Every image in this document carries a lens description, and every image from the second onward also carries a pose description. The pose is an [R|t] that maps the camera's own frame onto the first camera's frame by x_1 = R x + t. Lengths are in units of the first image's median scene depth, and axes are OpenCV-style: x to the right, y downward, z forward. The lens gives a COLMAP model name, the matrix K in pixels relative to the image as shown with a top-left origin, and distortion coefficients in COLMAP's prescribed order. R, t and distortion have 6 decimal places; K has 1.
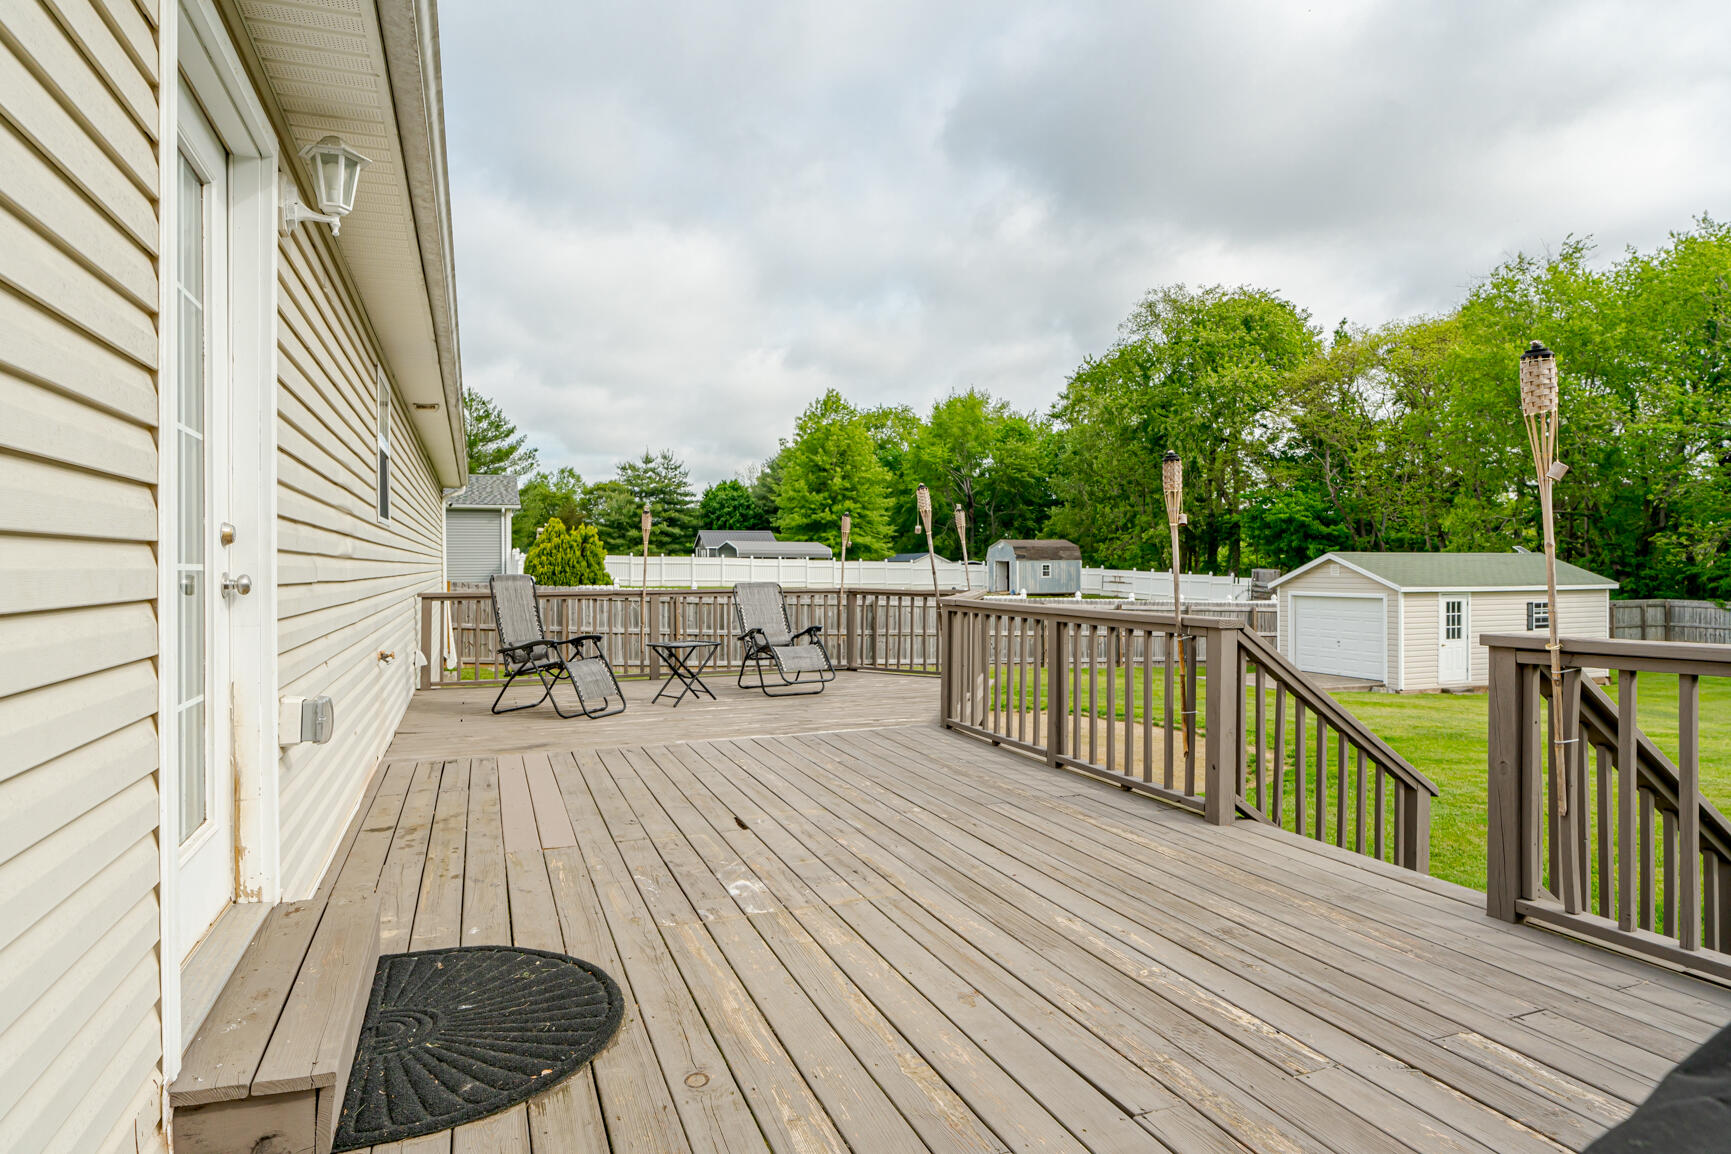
lens RADIAL K [[964.1, 0, 865.5], [0, 964.1, 577.0], [0, 0, 1]] dist [0.006462, 0.000990]
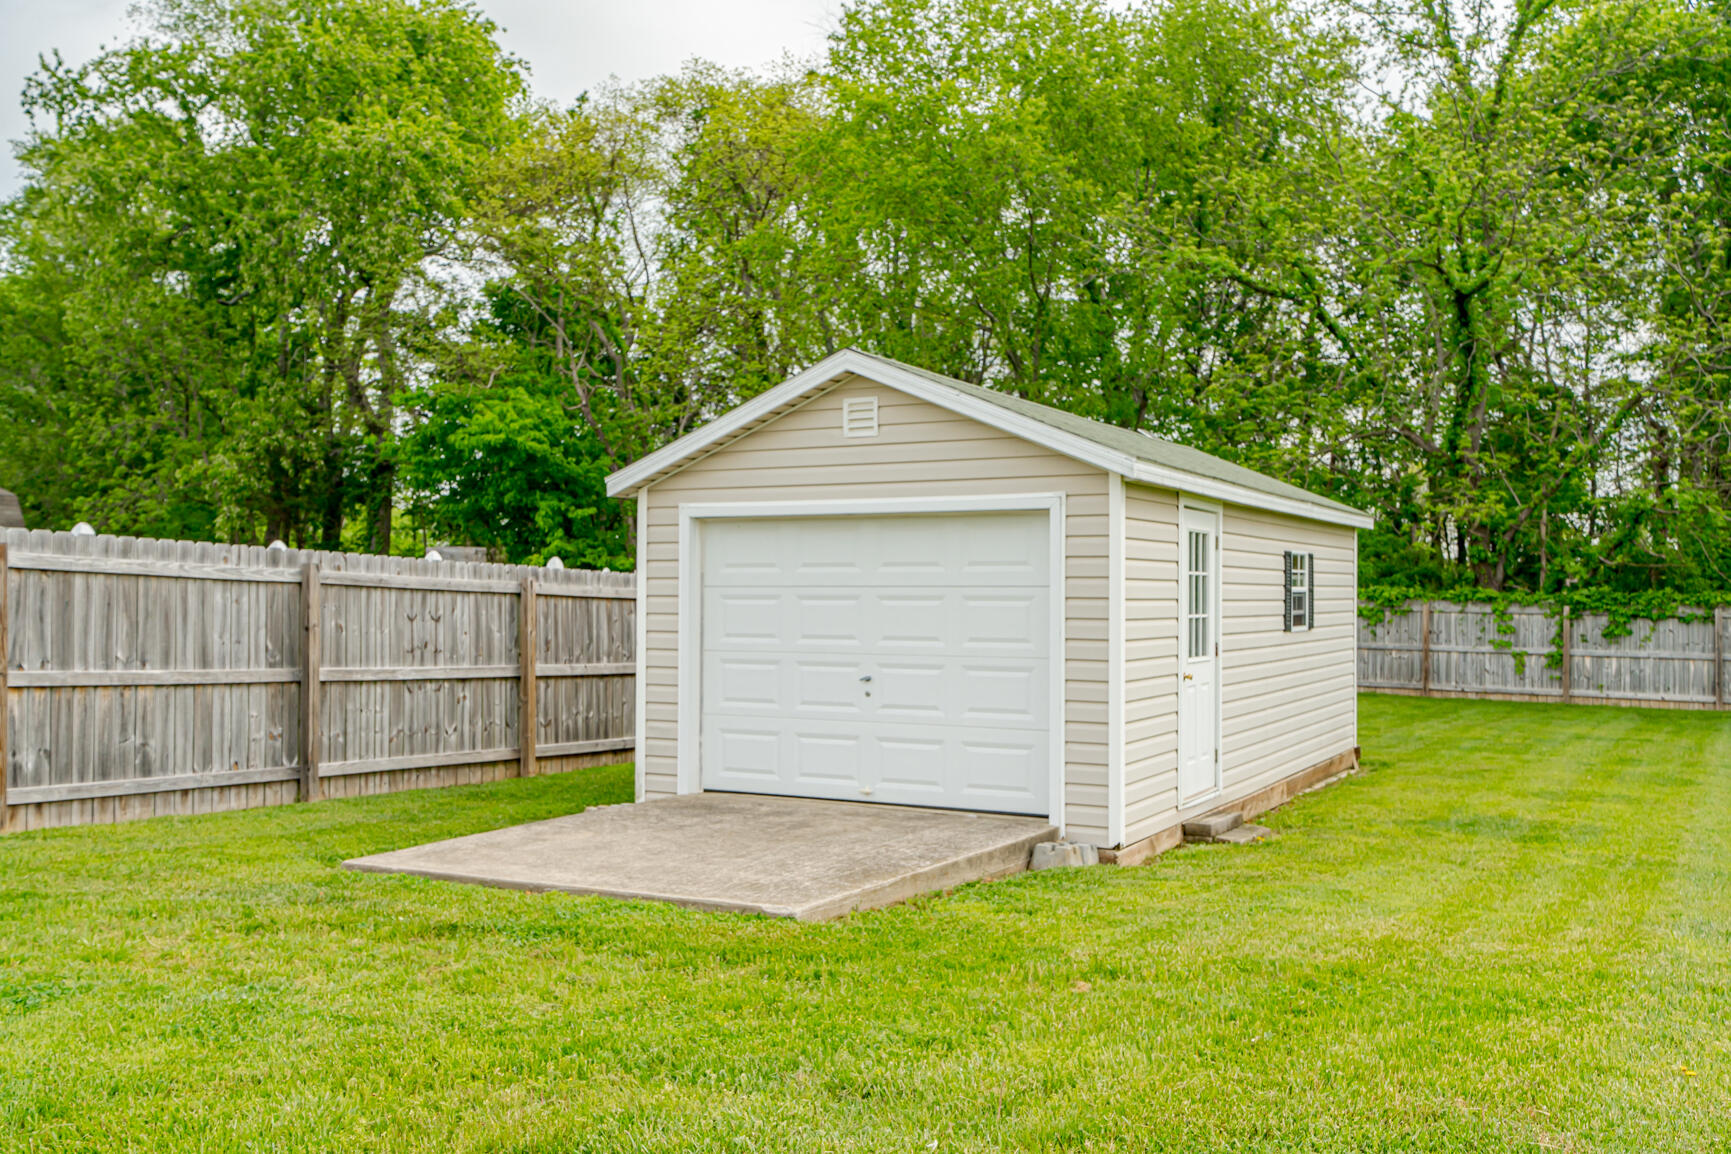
lens RADIAL K [[1574.6, 0, 866.4], [0, 1574.6, 537.3], [0, 0, 1]] dist [0.011756, 0.004465]
pose [[0.775611, 0.028987, 0.630545, 0.075287], [-0.000344, 0.998964, -0.045501, 0.017158], [-0.631211, 0.035074, 0.774818, 0.236940]]
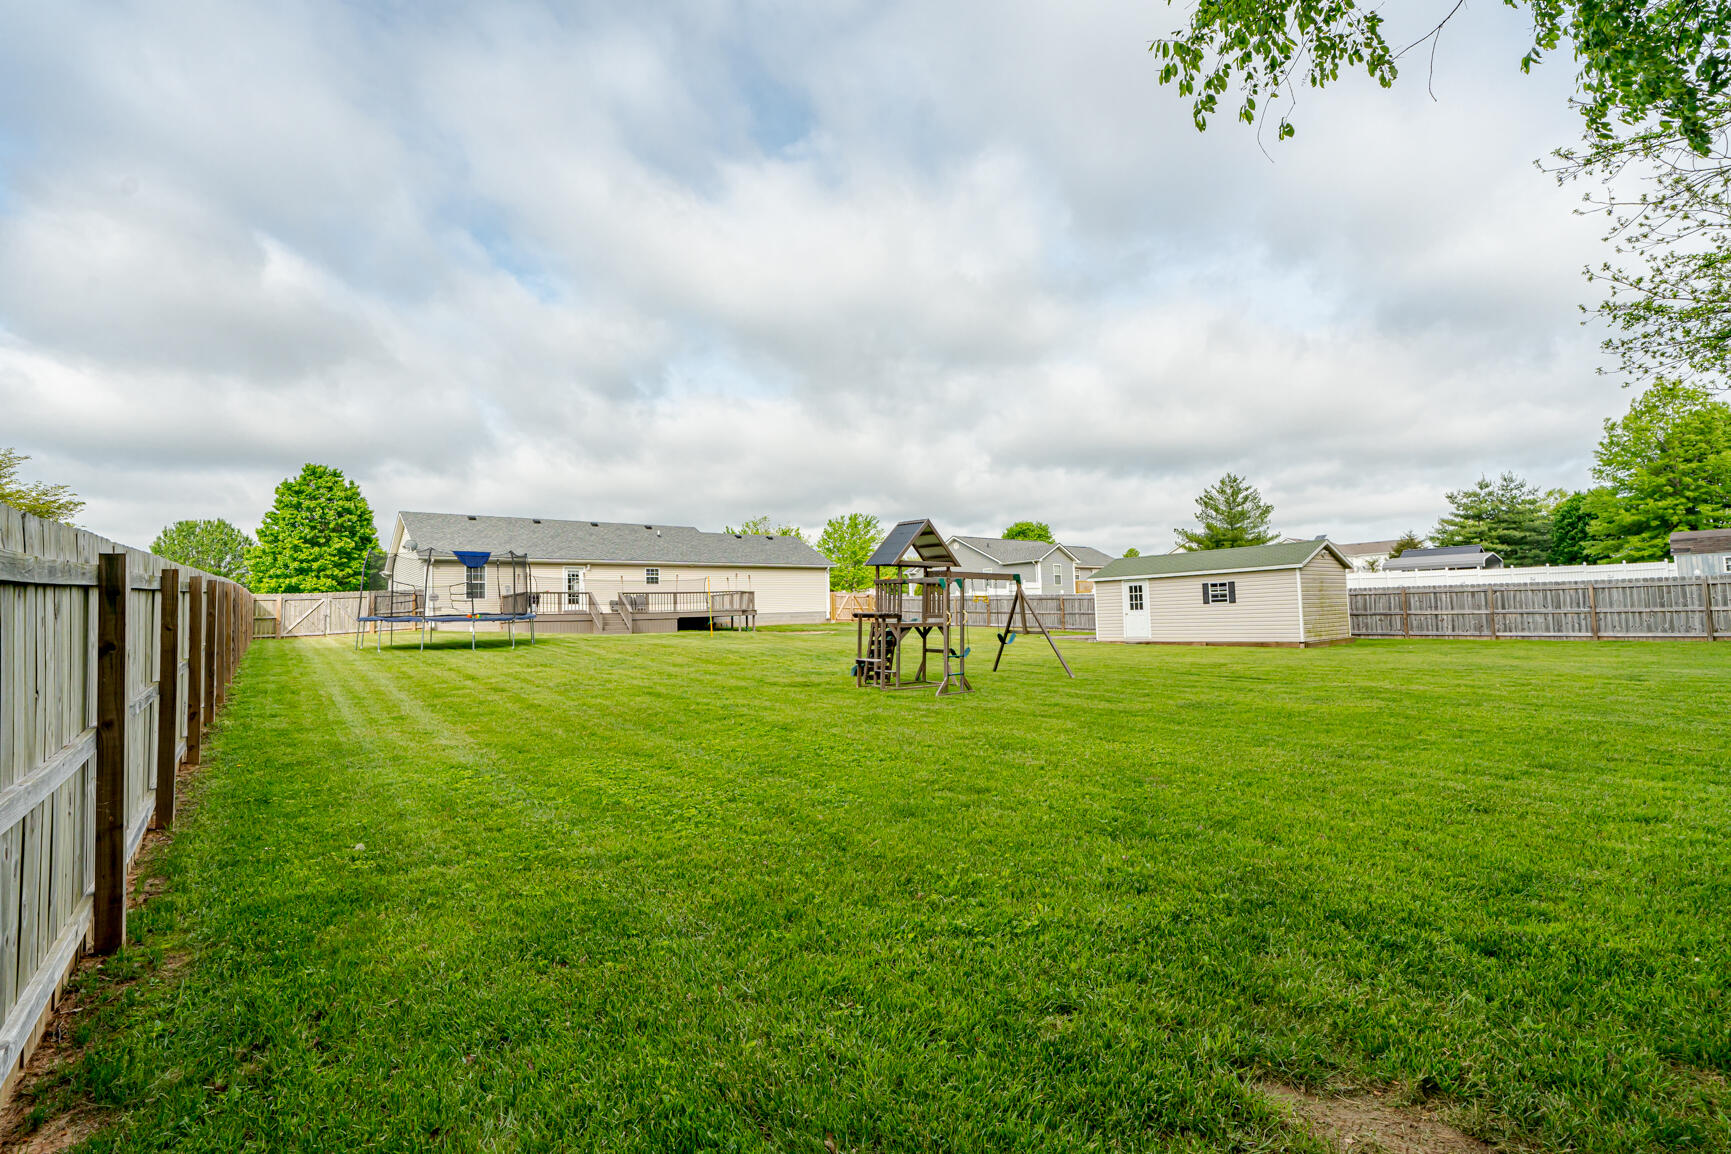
lens RADIAL K [[791.4, 0, 865.5], [0, 791.4, 577.0], [0, 0, 1]] dist [-0.001774, 0.001295]
pose [[0.293464, -0.059544, -0.954114, 0.585893], [0.021421, 0.998217, -0.055708, 0.025238], [0.955730, -0.004090, 0.294217, 0.074762]]
